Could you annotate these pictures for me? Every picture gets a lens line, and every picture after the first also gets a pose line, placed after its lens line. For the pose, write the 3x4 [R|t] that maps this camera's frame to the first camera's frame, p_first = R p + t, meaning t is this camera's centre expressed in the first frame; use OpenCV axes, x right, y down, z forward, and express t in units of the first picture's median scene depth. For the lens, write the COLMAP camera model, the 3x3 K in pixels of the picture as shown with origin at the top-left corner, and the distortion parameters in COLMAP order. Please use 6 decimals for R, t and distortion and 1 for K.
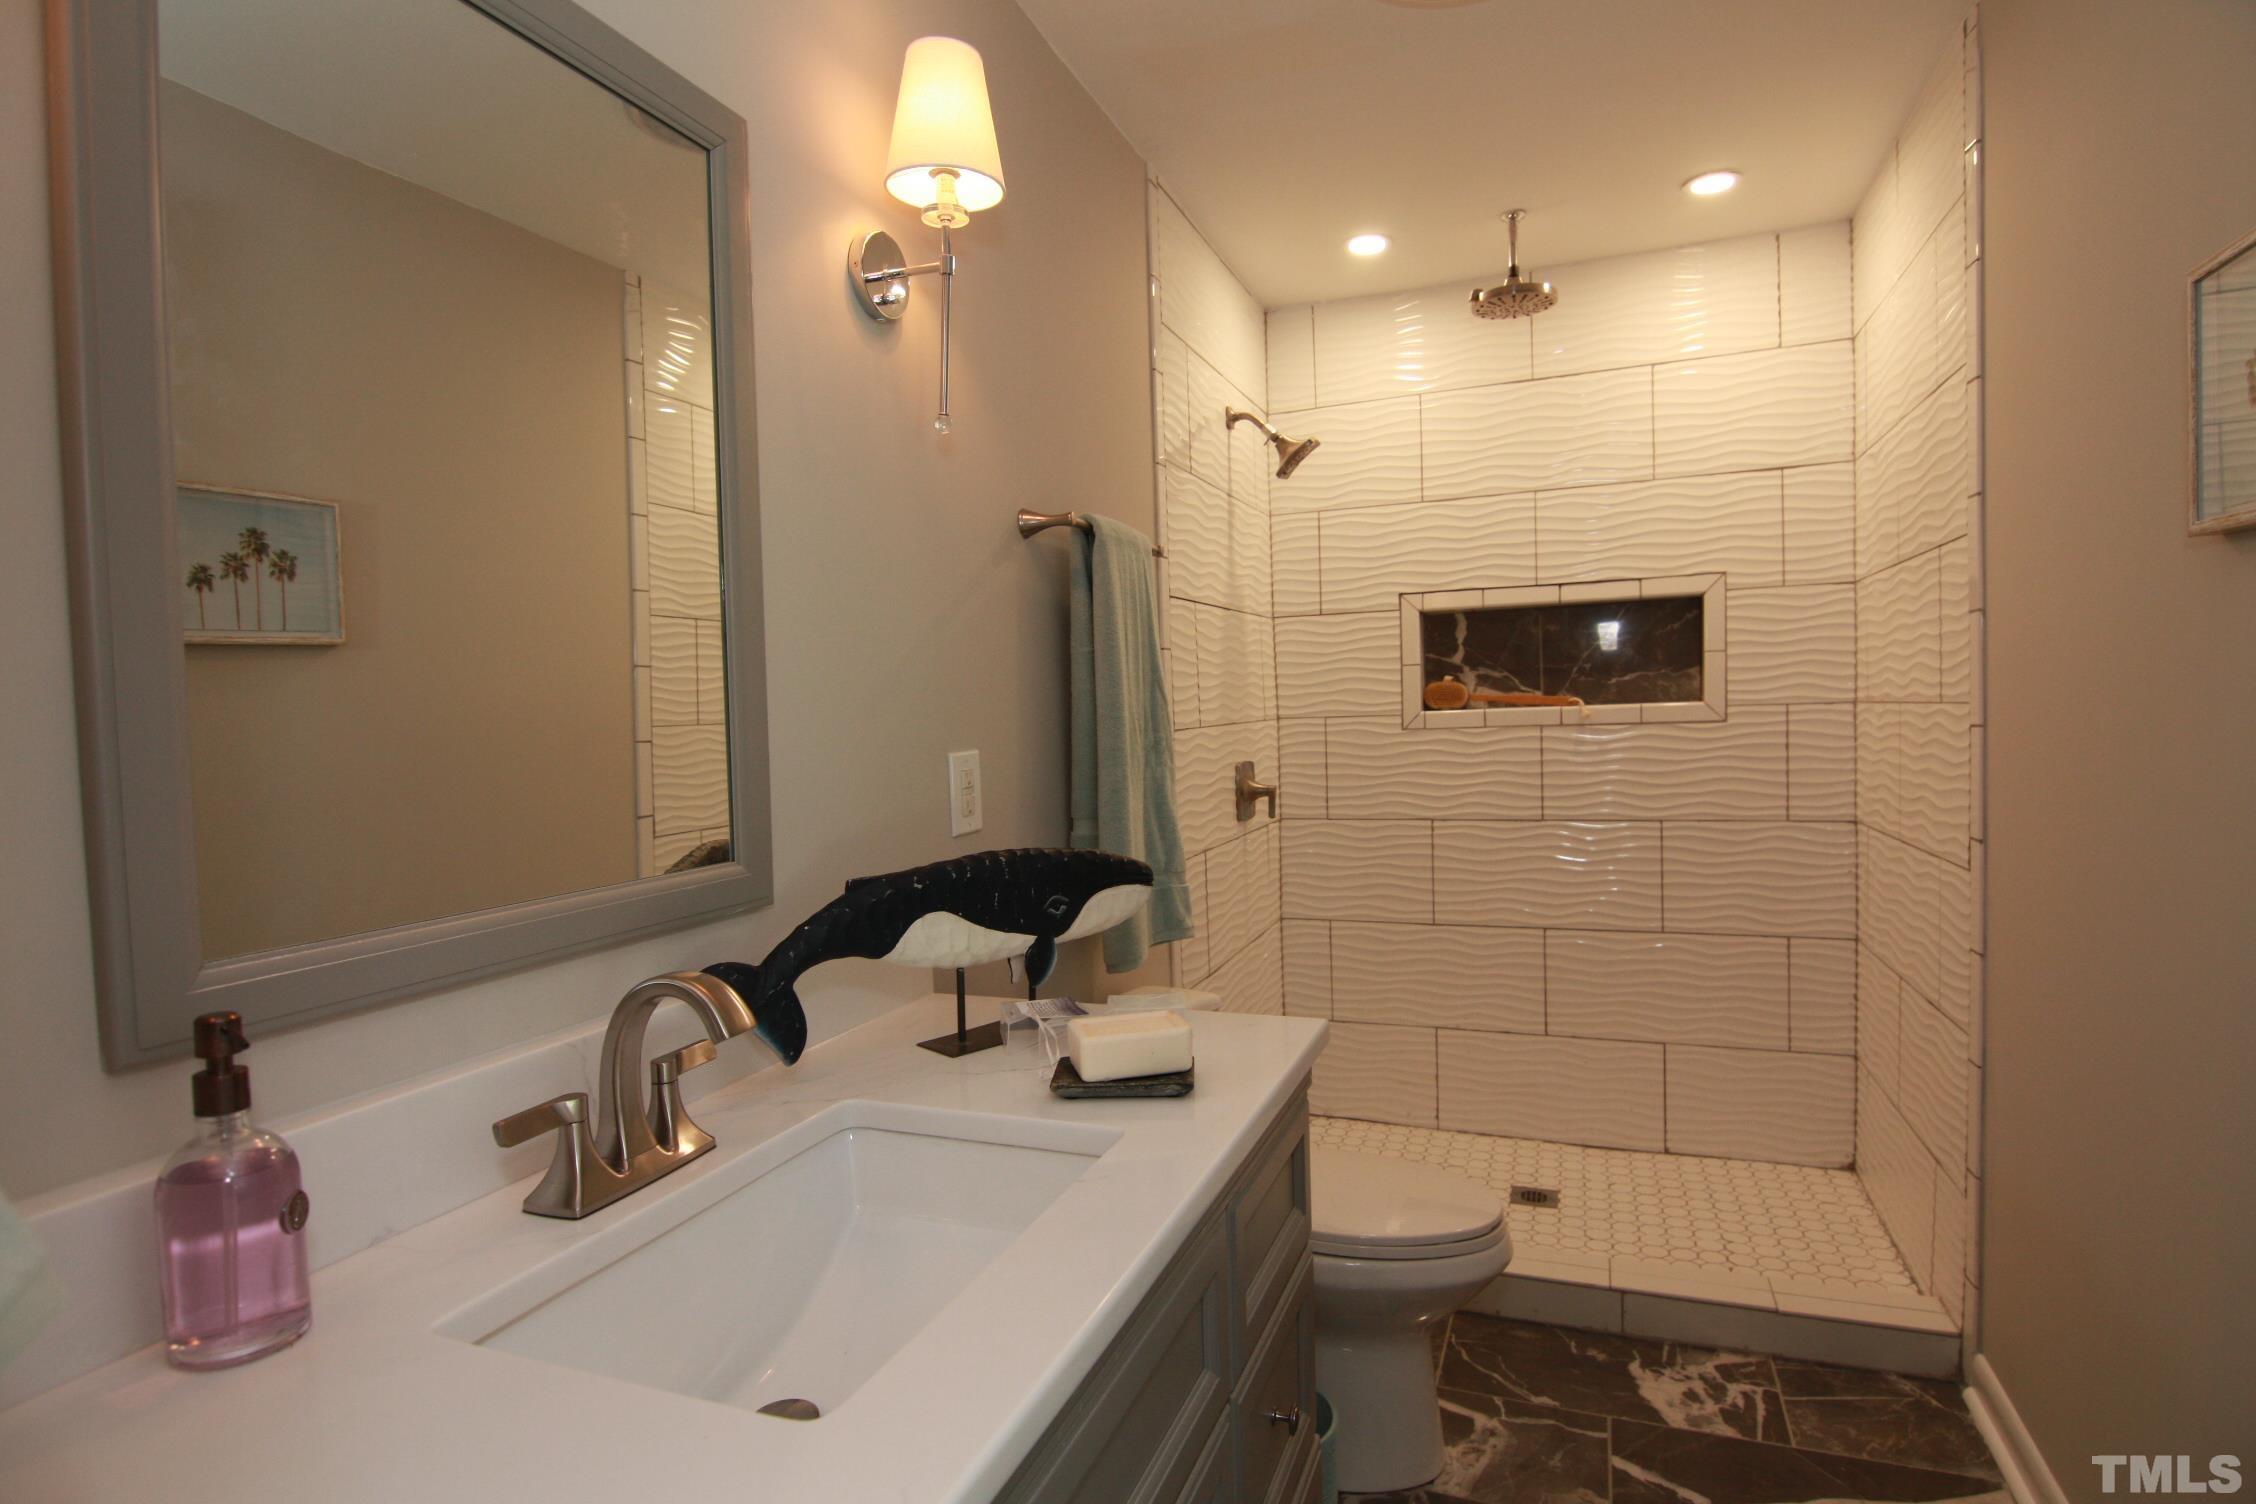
lens RADIAL K [[1154.6, 0, 1123.1], [0, 1154.6, 759.4], [0, 0, 1]] dist [-0.012463, -0.005473]
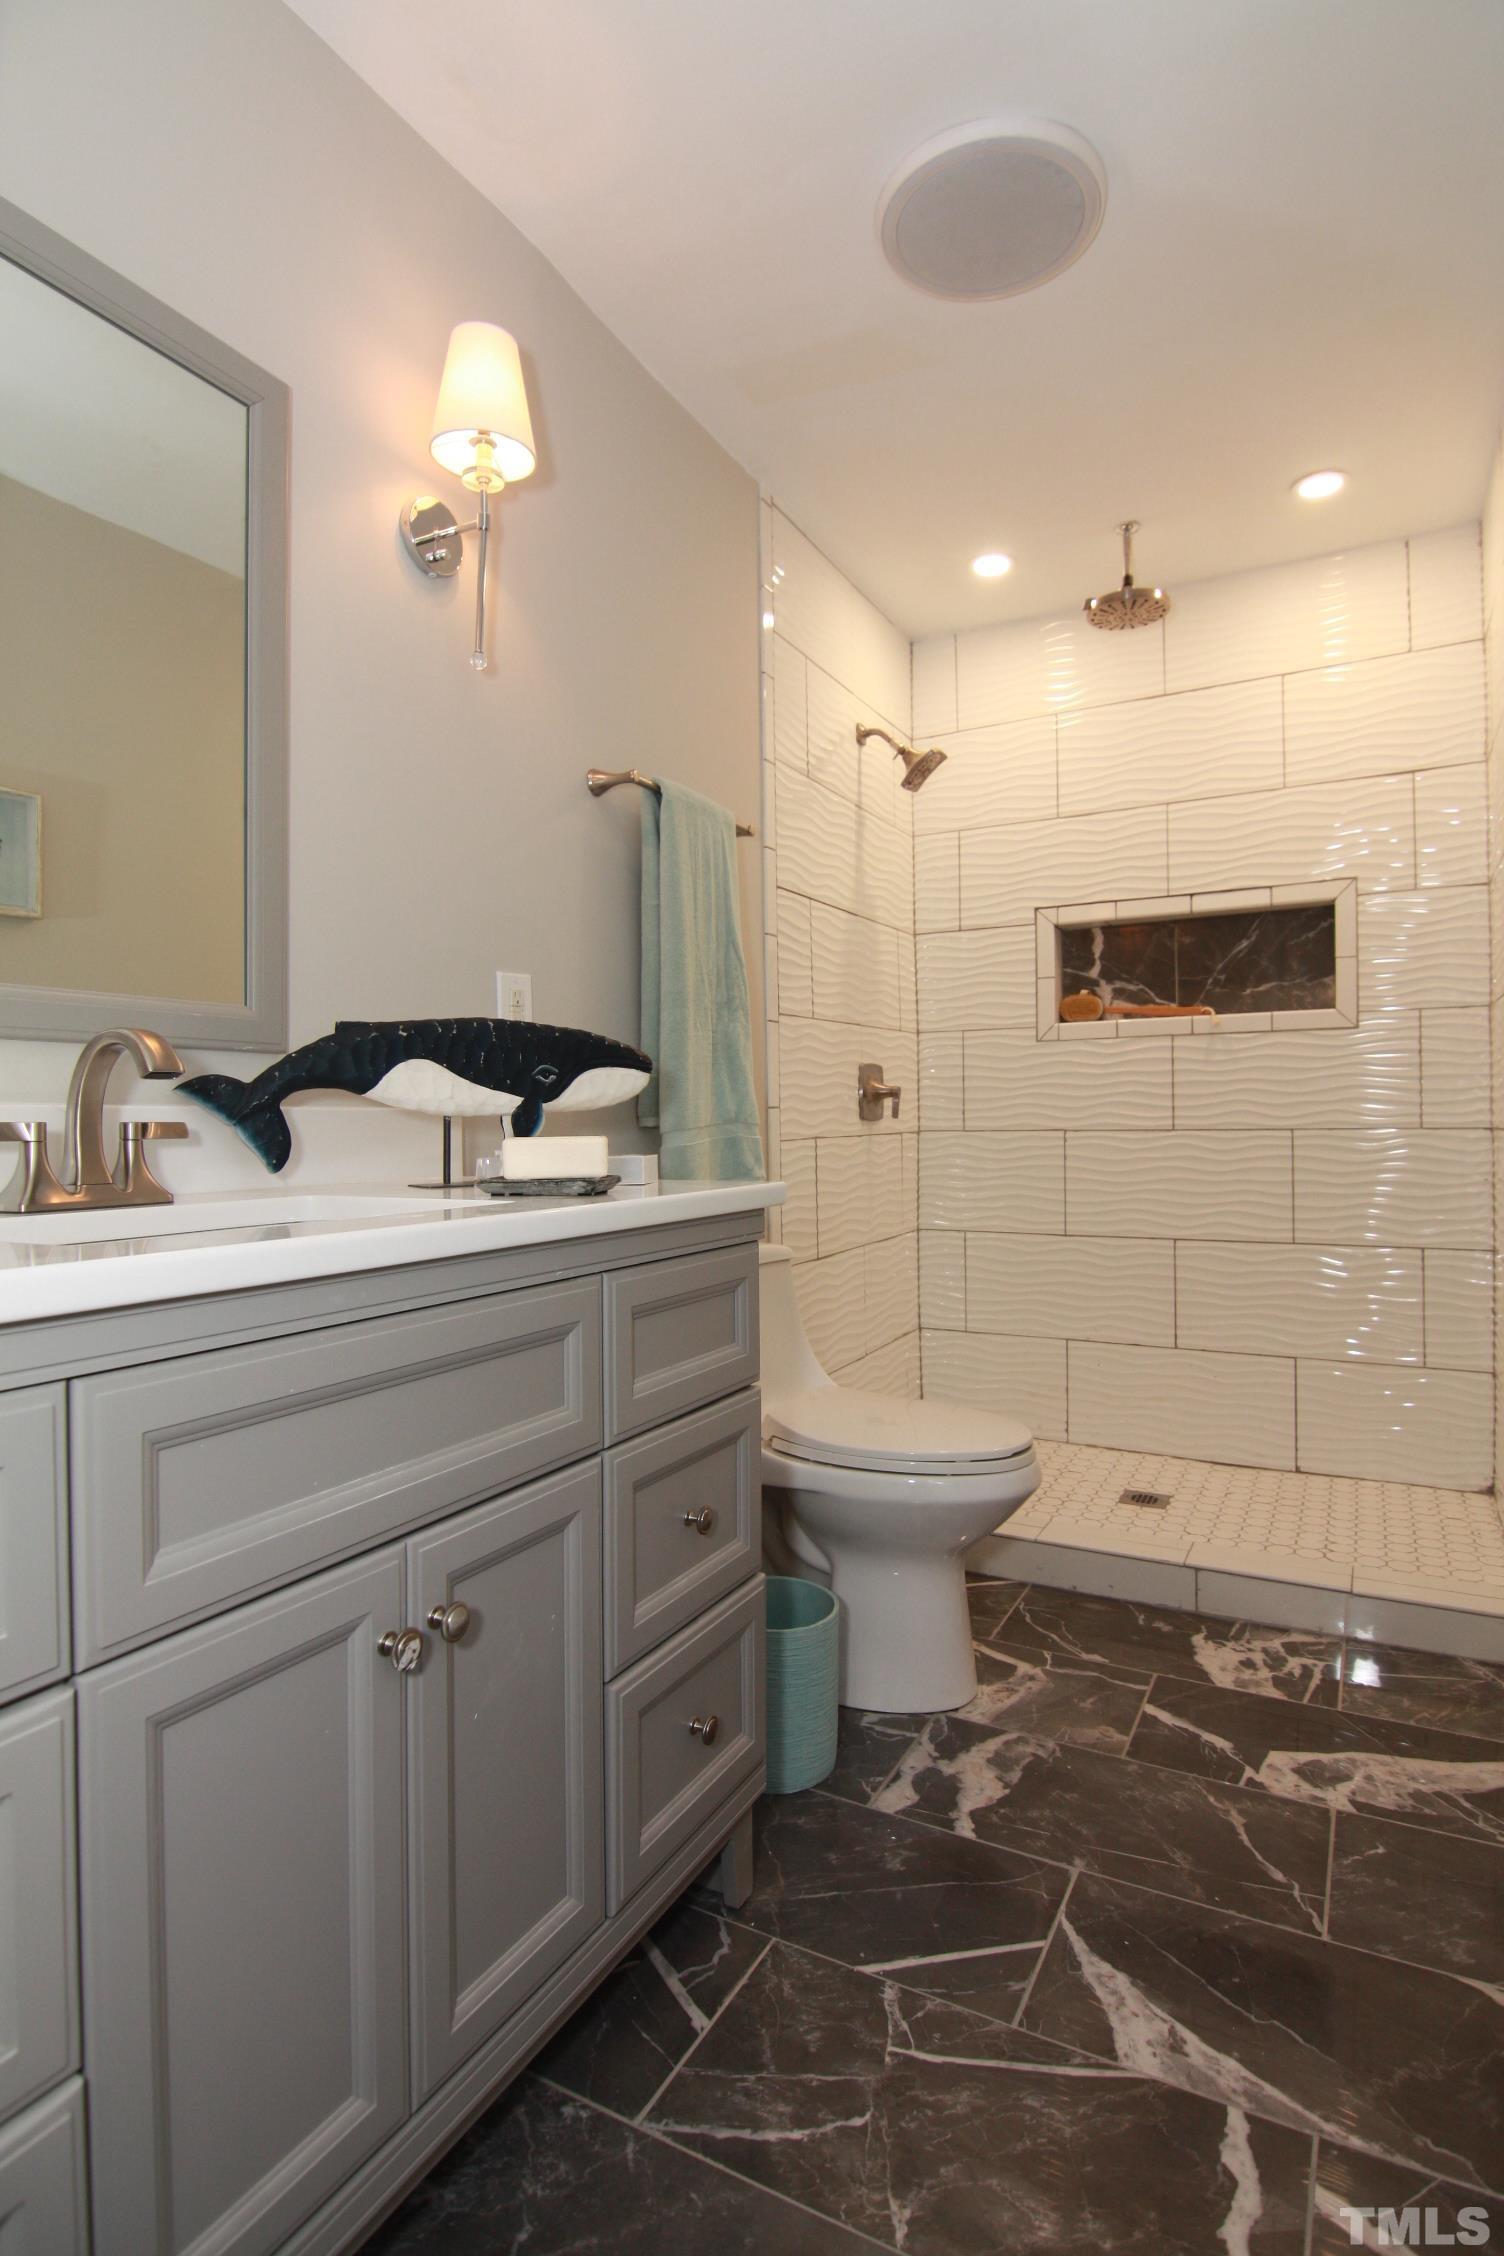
lens RADIAL K [[1154.6, 0, 758.1], [0, 1154.6, 1115.1], [0, 0, 1]] dist [-0.012463, -0.005473]
pose [[0.993184, 0.021215, -0.114607, 0.142085], [-0.026366, 0.998700, -0.043622, 0.108915], [0.113532, 0.046347, 0.992453, -0.037423]]
